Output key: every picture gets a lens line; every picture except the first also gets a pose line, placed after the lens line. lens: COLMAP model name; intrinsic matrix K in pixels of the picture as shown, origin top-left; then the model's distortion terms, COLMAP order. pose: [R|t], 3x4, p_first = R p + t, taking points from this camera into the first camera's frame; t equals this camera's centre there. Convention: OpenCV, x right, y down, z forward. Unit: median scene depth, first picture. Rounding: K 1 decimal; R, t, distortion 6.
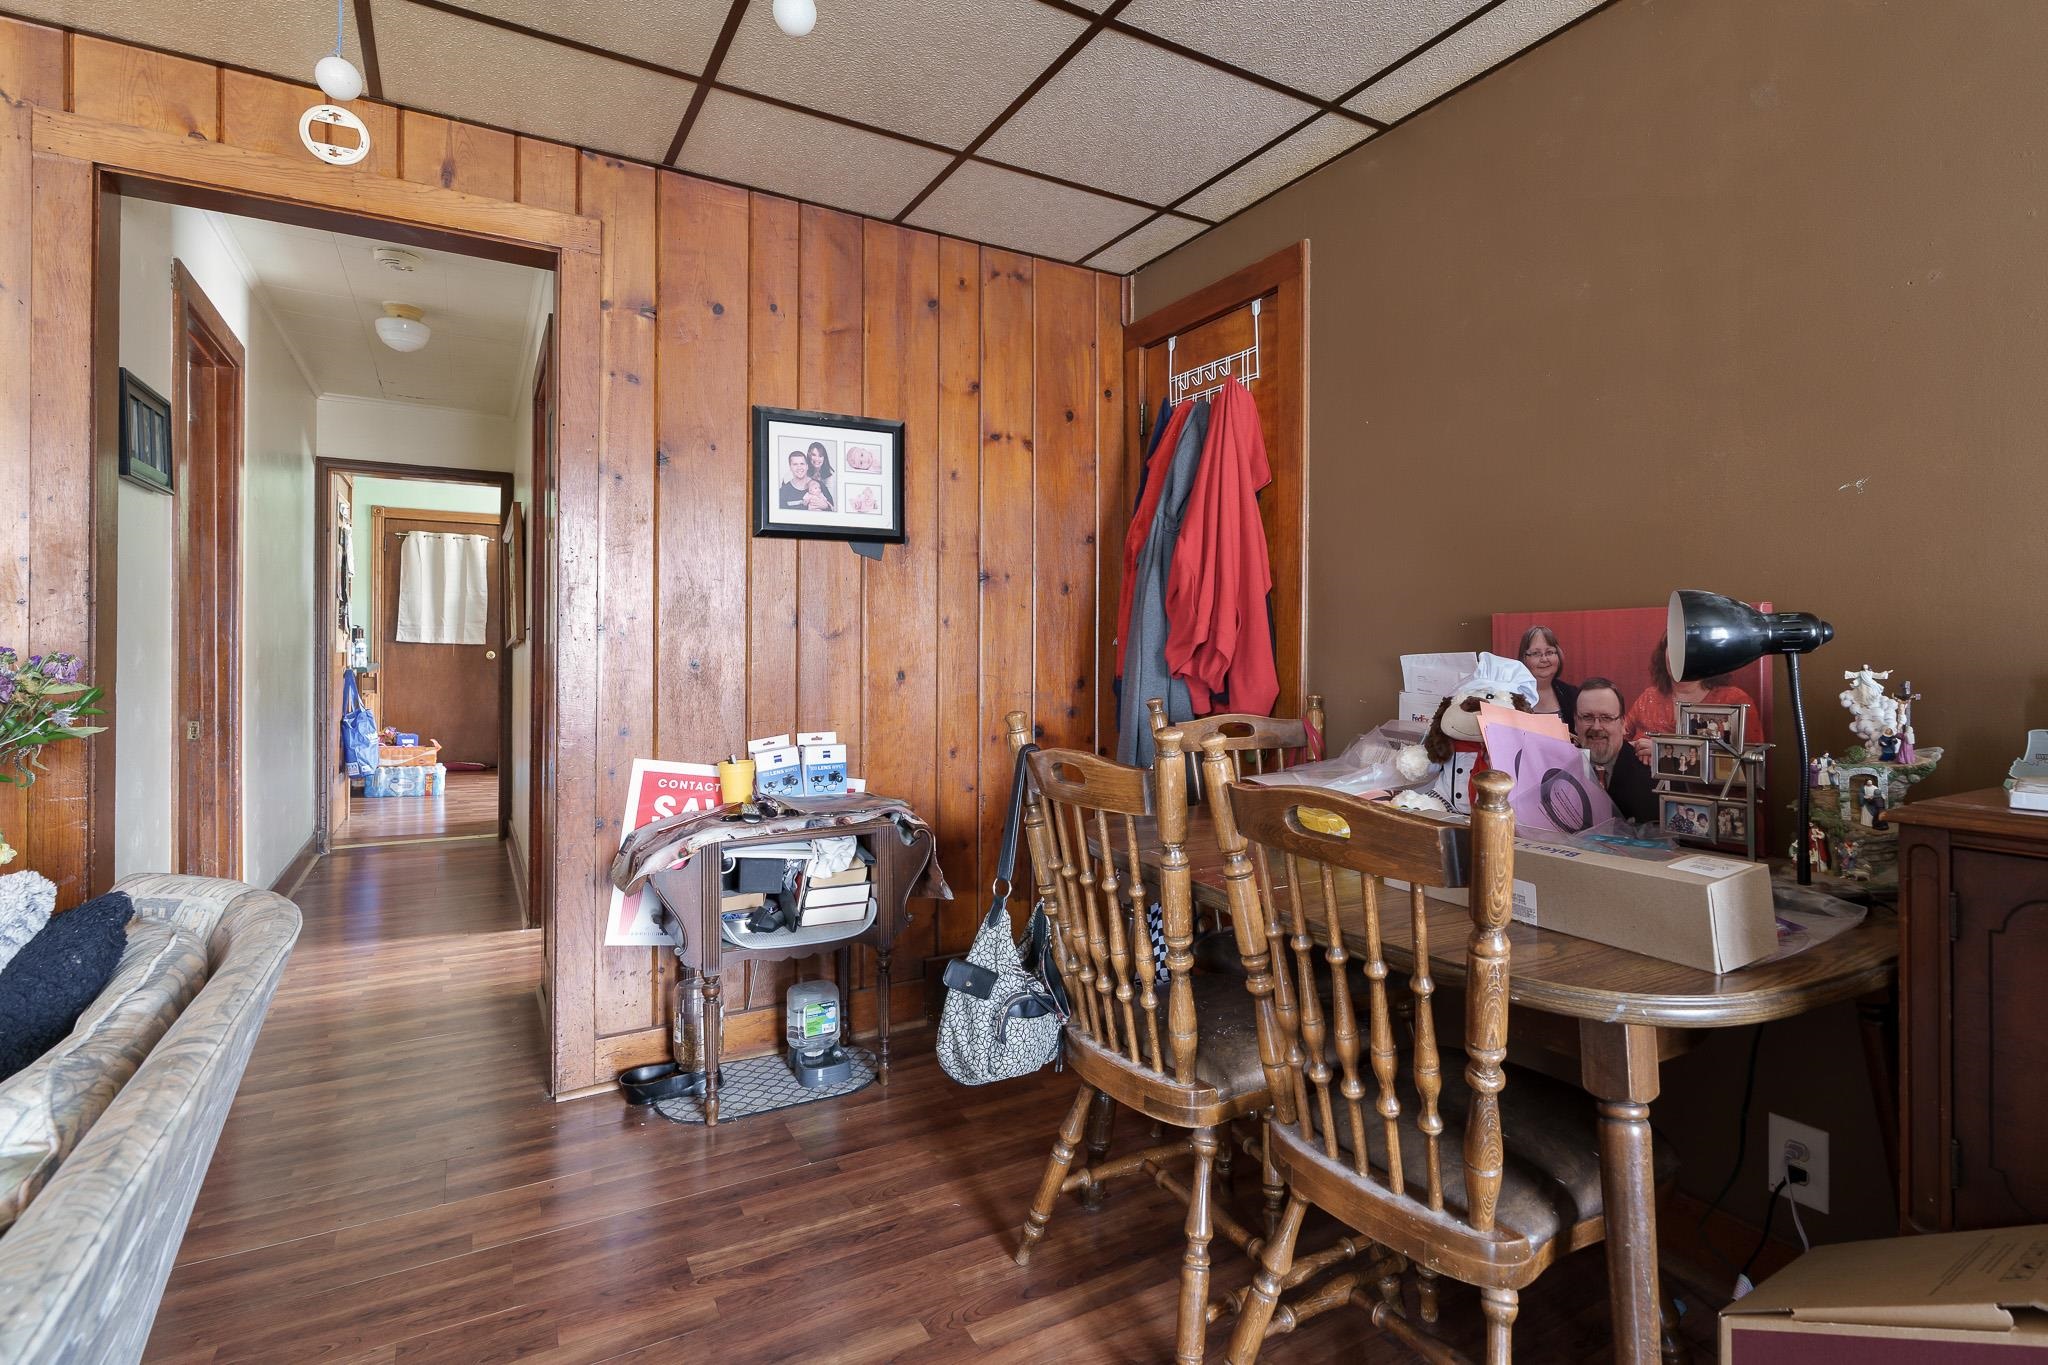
lens RADIAL K [[993.6, 0, 1044.8], [0, 993.6, 648.4], [0, 0, 1]] dist [-0.009147, 0.002950]
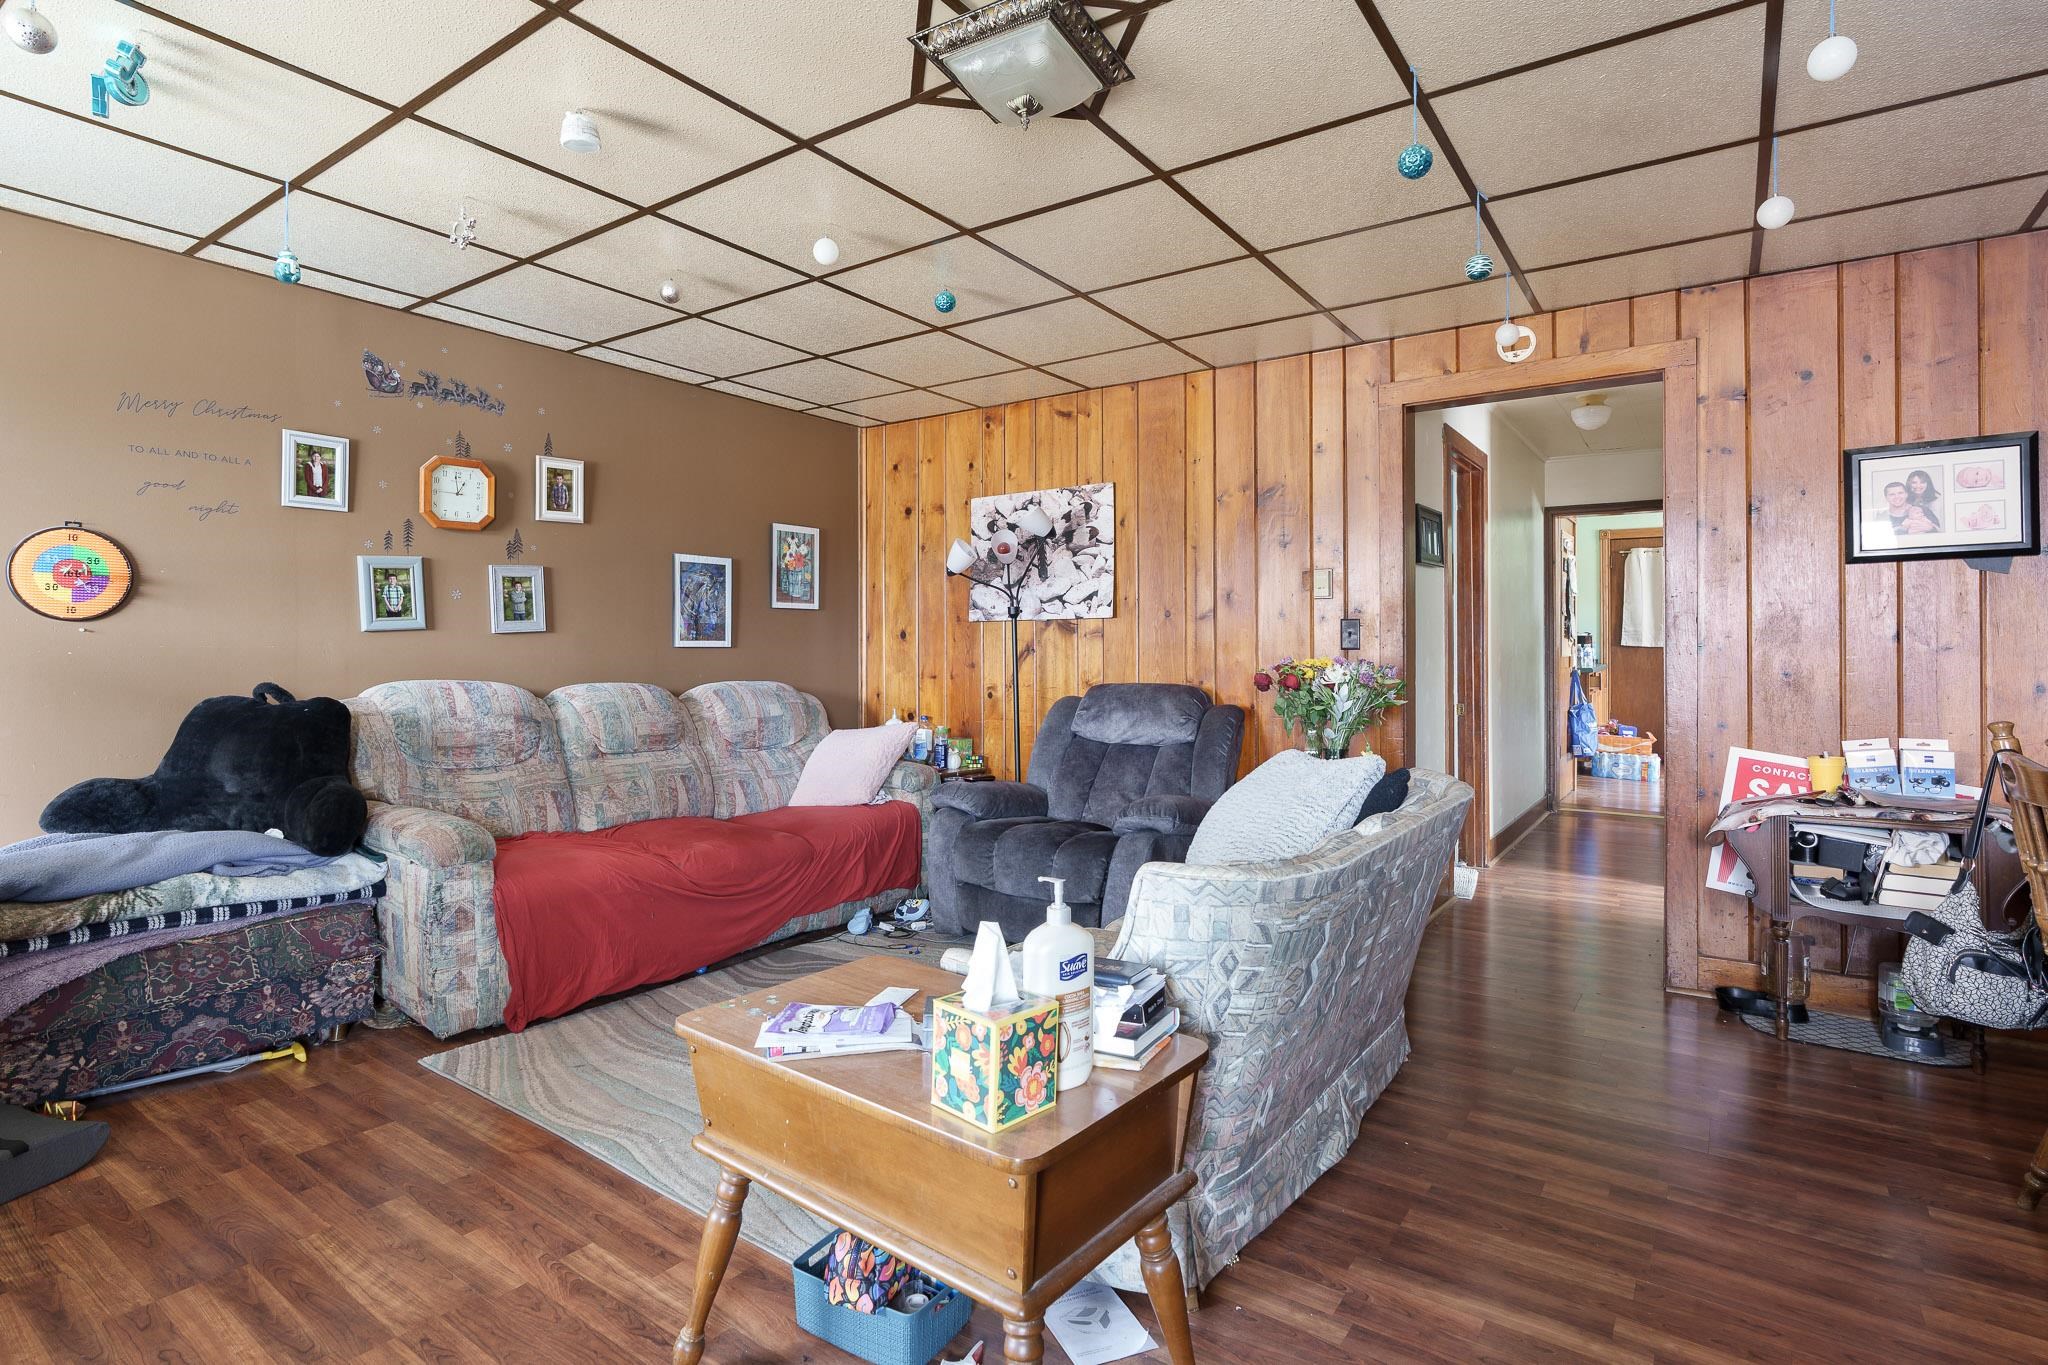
lens RADIAL K [[993.6, 0, 1029.6], [0, 993.6, 646.1], [0, 0, 1]] dist [-0.009147, 0.002950]
pose [[0.413892, -0.006779, -0.910301, 0.369855], [0.006020, 0.999971, -0.004709, -0.017671], [0.910306, -0.003531, 0.413921, -0.347595]]
